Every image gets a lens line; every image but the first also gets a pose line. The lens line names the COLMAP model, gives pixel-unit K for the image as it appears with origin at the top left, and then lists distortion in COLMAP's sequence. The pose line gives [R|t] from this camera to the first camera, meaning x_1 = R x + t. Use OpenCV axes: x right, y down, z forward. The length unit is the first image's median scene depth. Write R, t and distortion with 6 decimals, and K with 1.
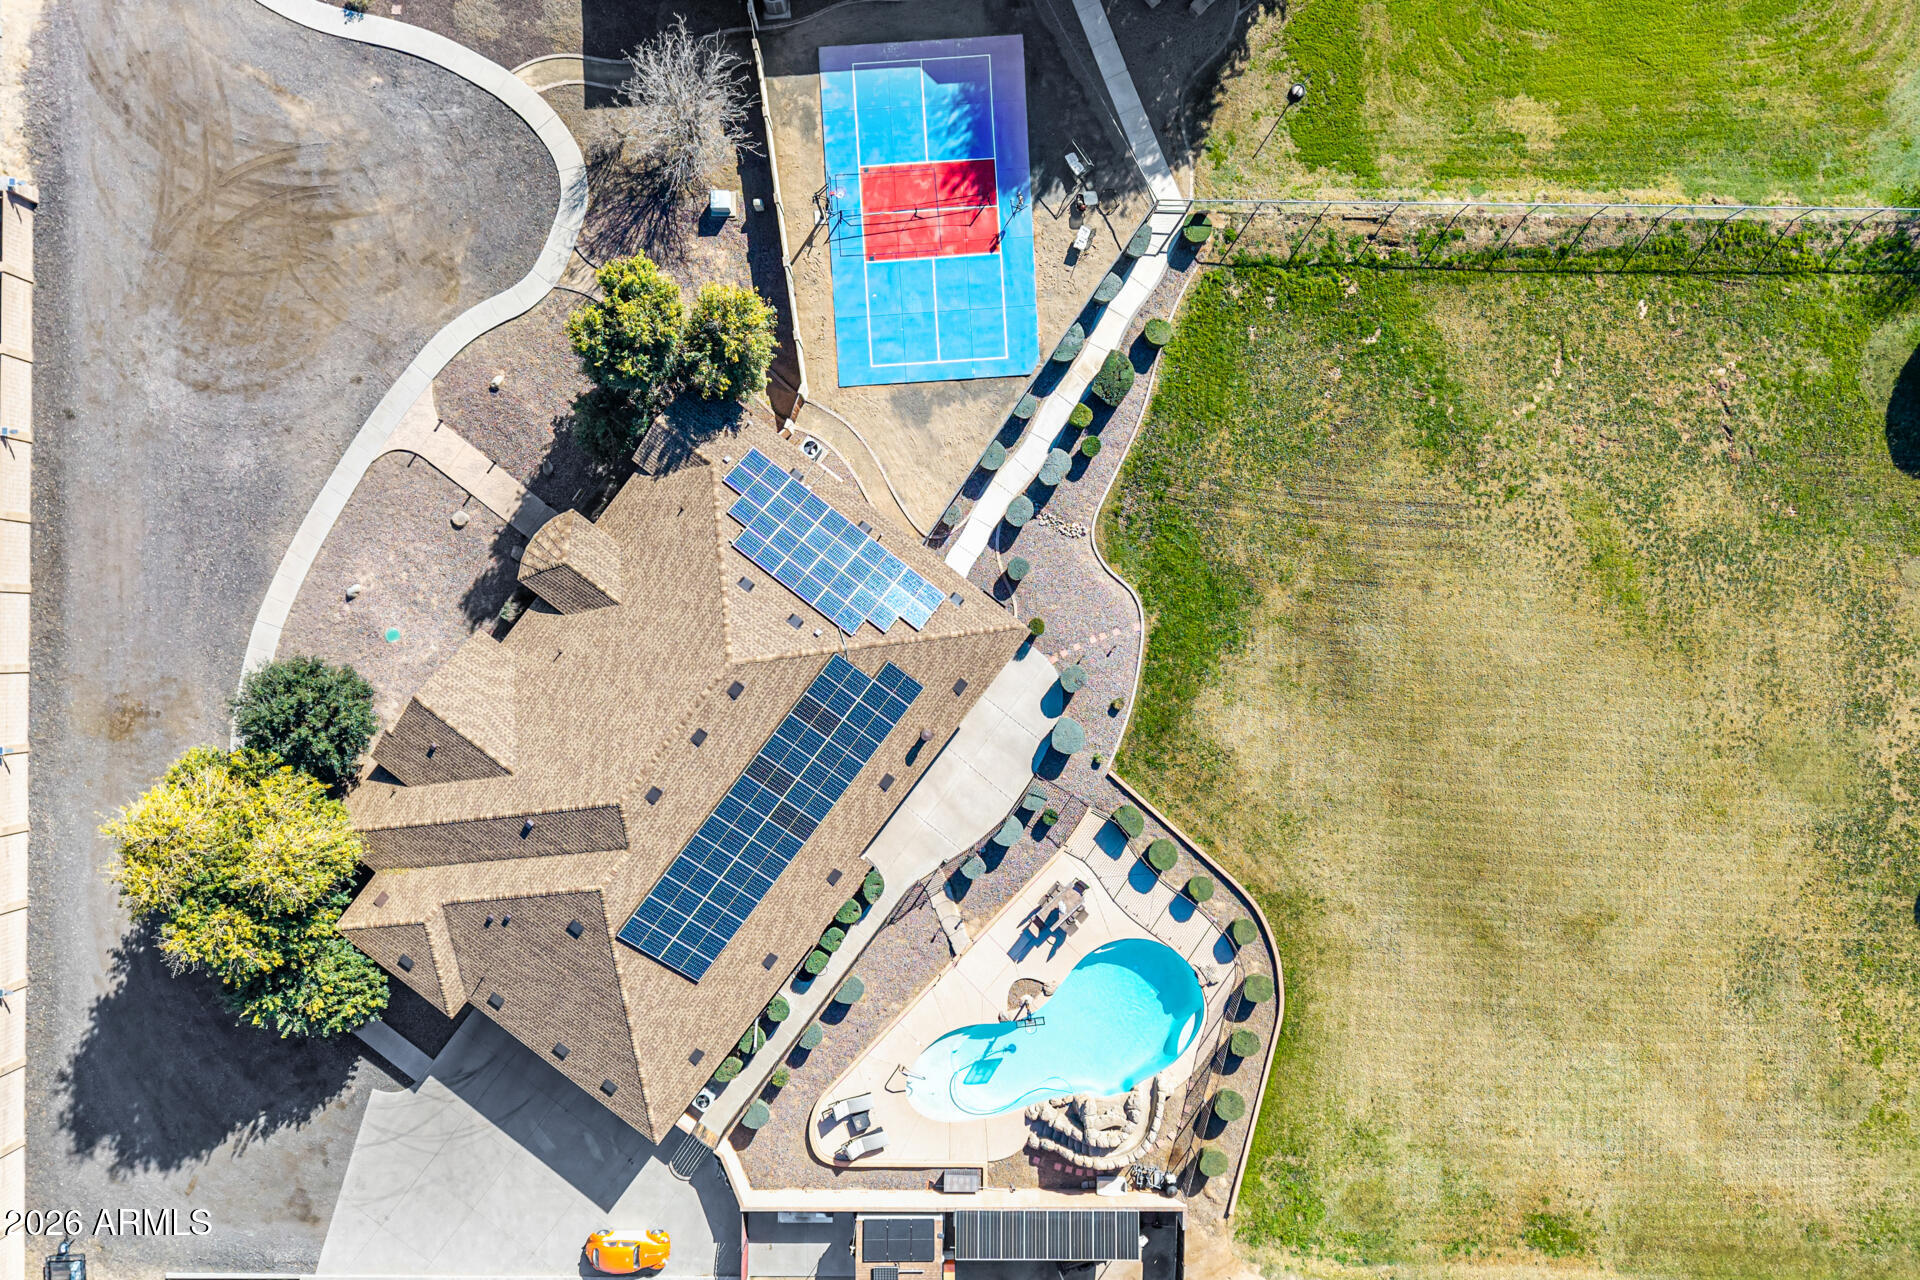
lens RADIAL K [[1288.8, 0, 964.5], [0, 1288.8, 645.0], [0, 0, 1]] dist [0.026606, -0.025845]
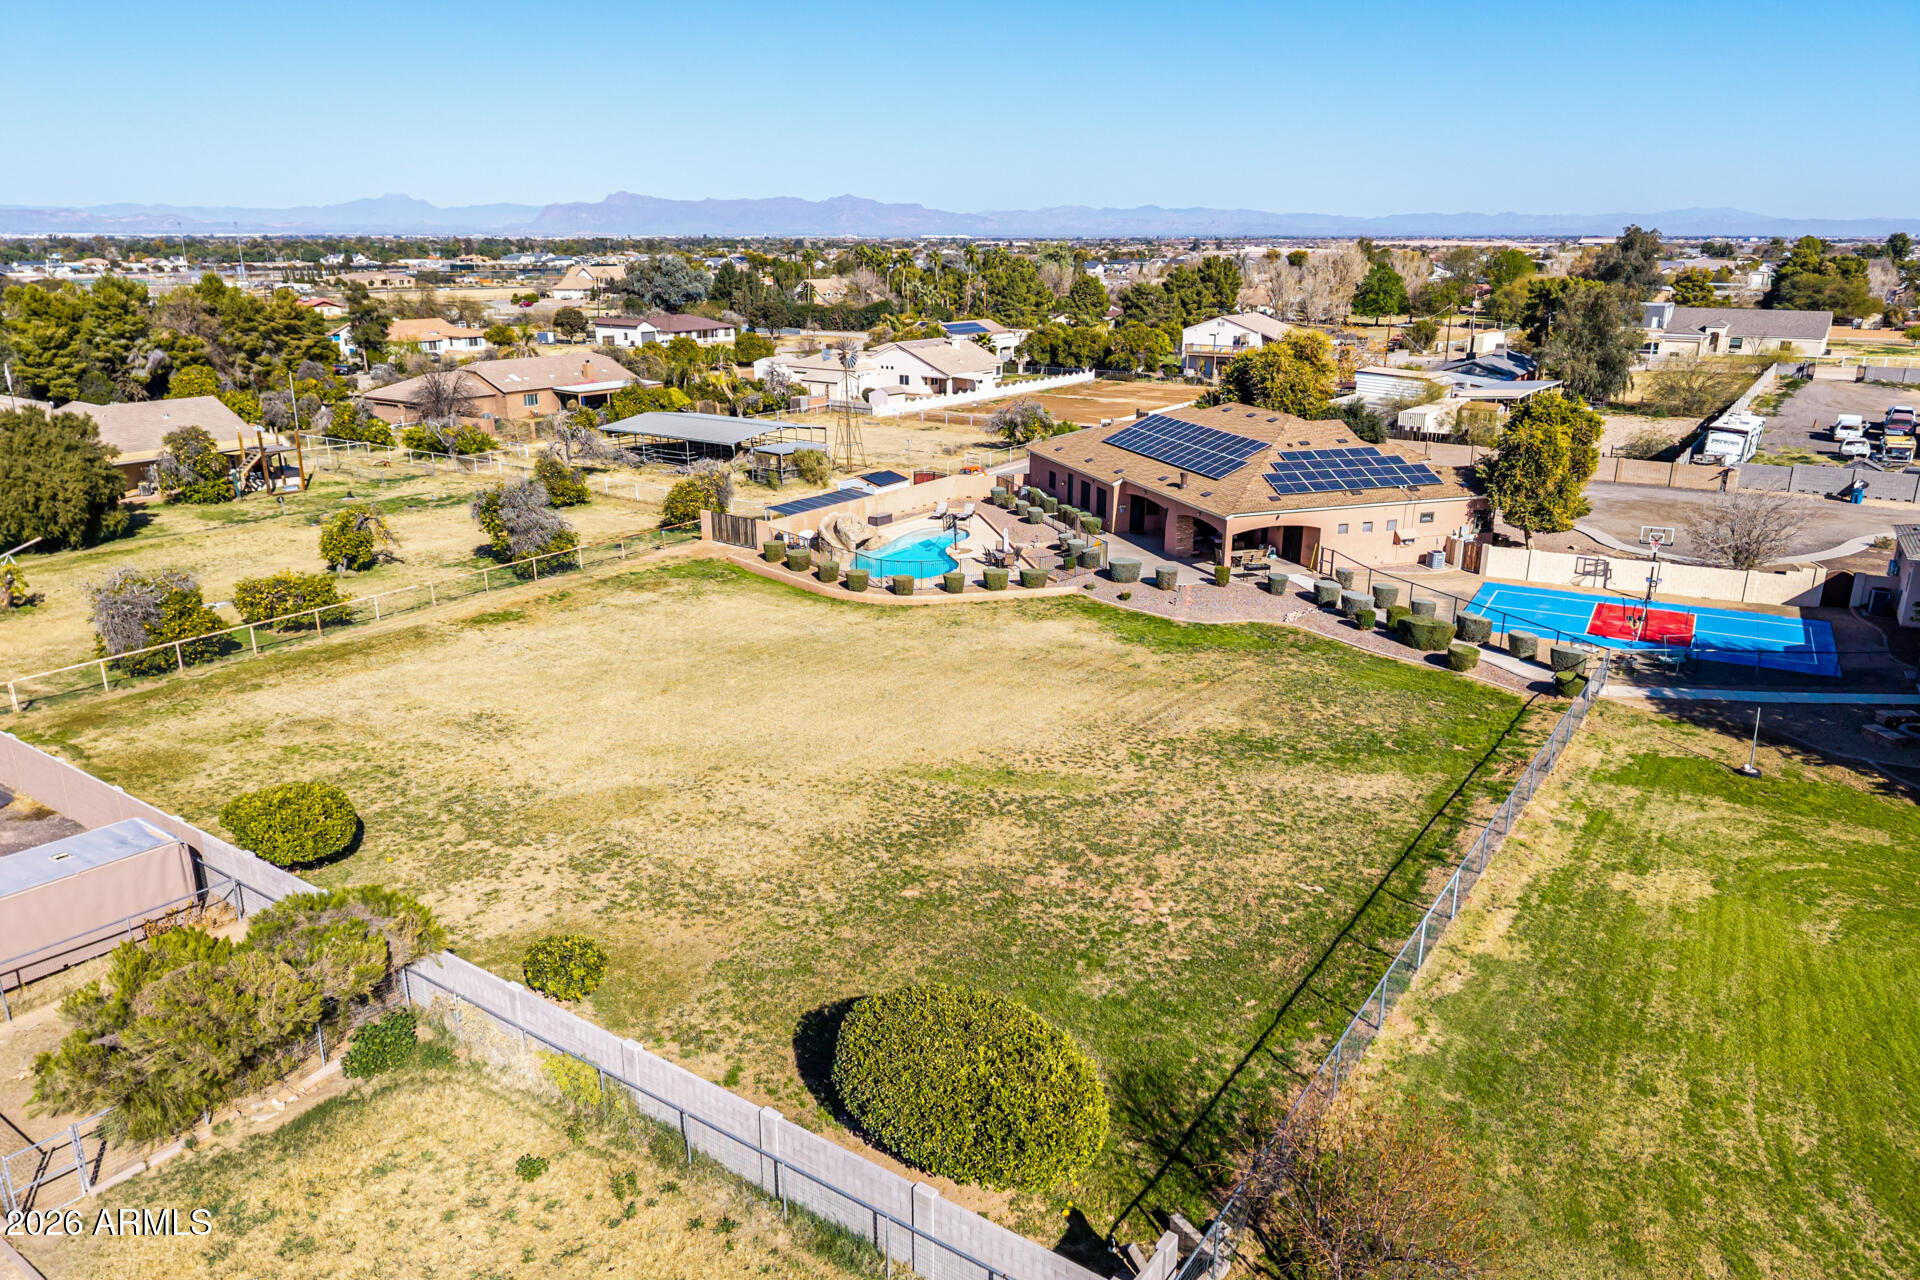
lens RADIAL K [[1283.8, 0, 961.1], [0, 1283.8, 647.4], [0, 0, 1]] dist [0.045381, -0.055909]
pose [[-0.559041, 0.241223, -0.793274, 1.090846], [-0.829130, -0.167287, 0.533440, -0.435563], [-0.004027, 0.955943, 0.293525, 0.708451]]
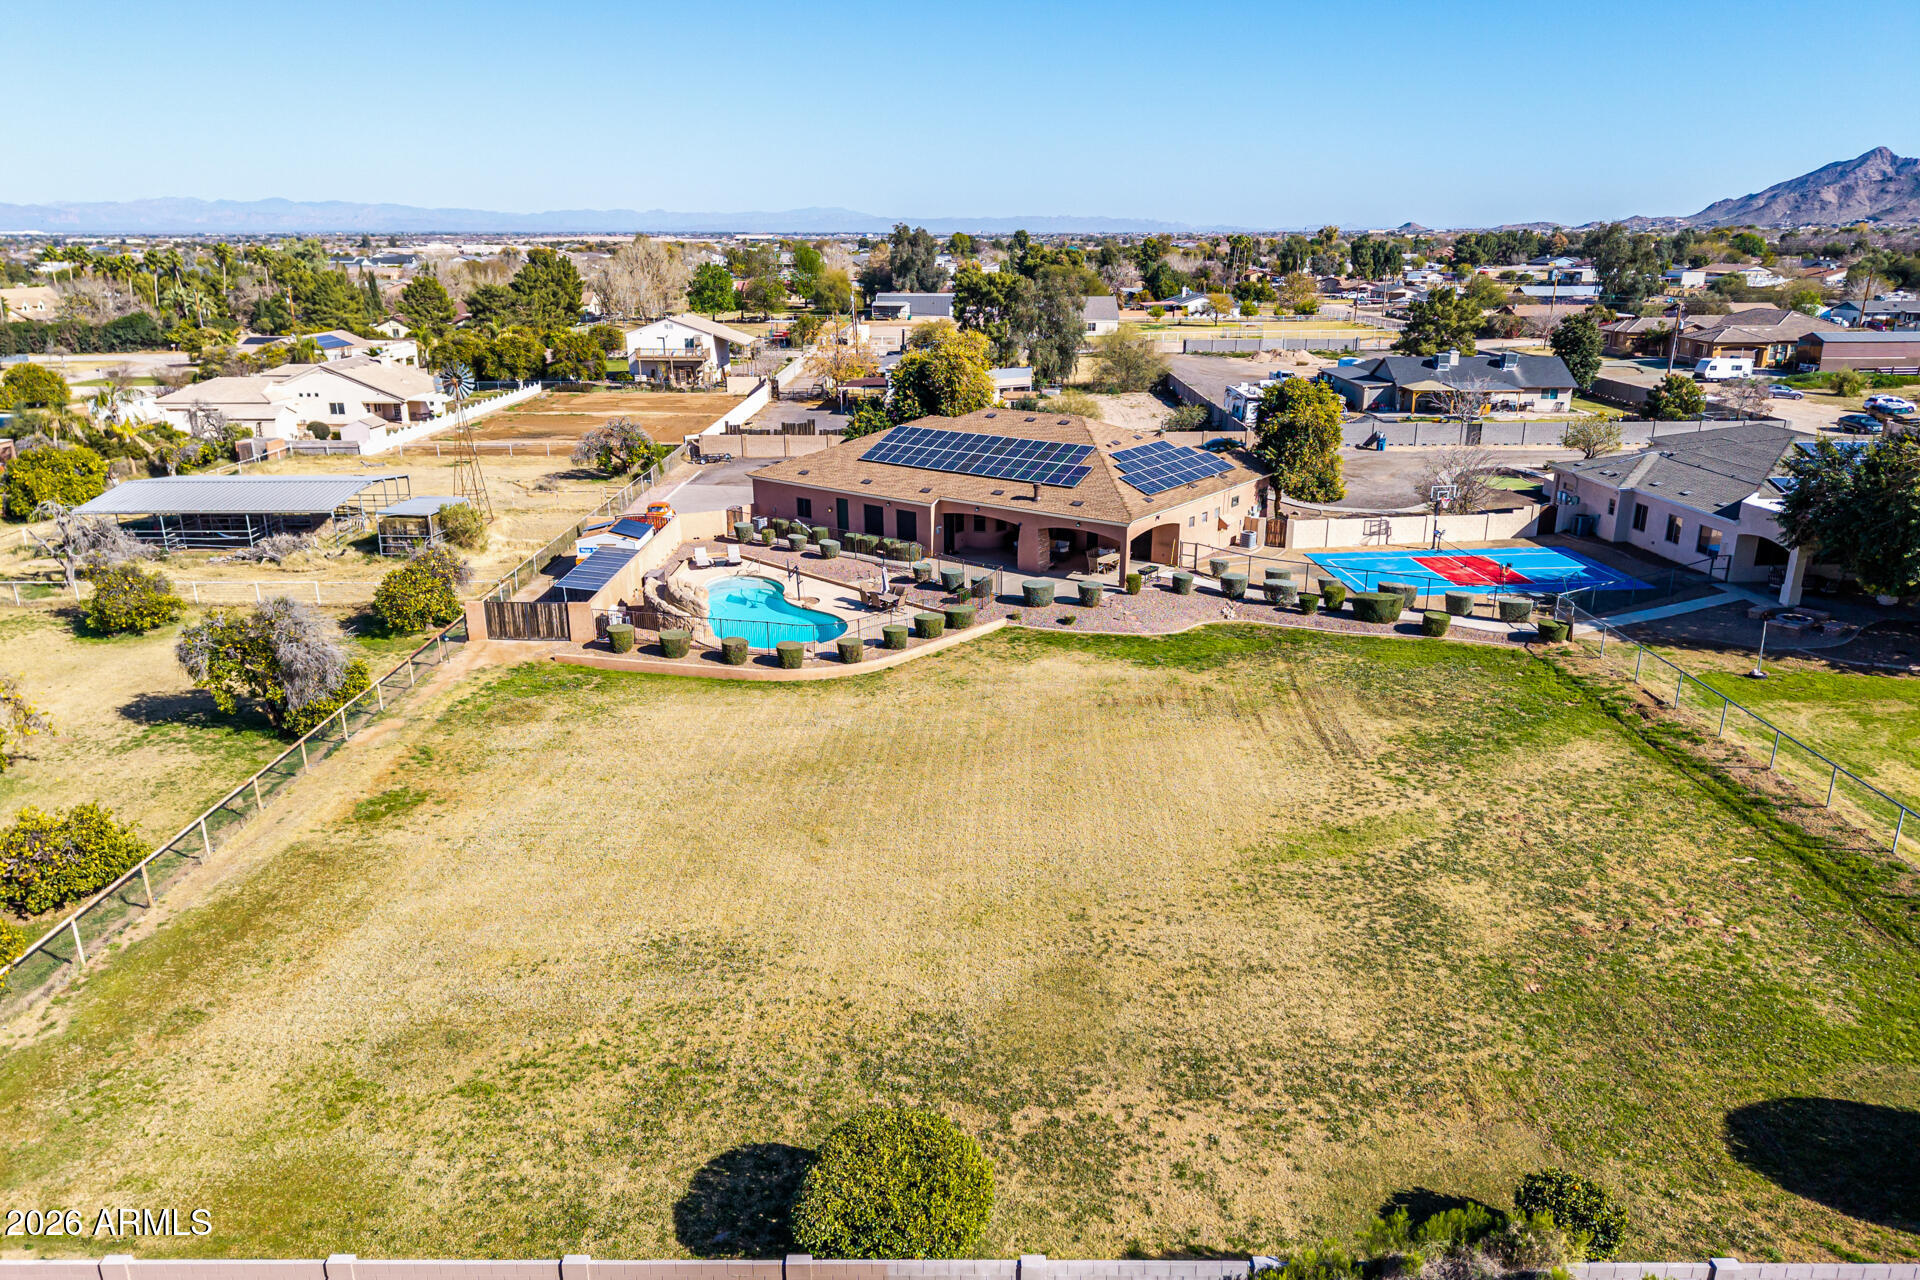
lens RADIAL K [[1288.8, 0, 964.5], [0, 1288.8, 645.0], [0, 0, 1]] dist [0.026606, -0.025845]
pose [[0.009366, 0.294293, -0.955669, 1.118846], [-0.999945, 0.007270, -0.007561, 0.139668], [0.004723, 0.955688, 0.294345, 0.704127]]
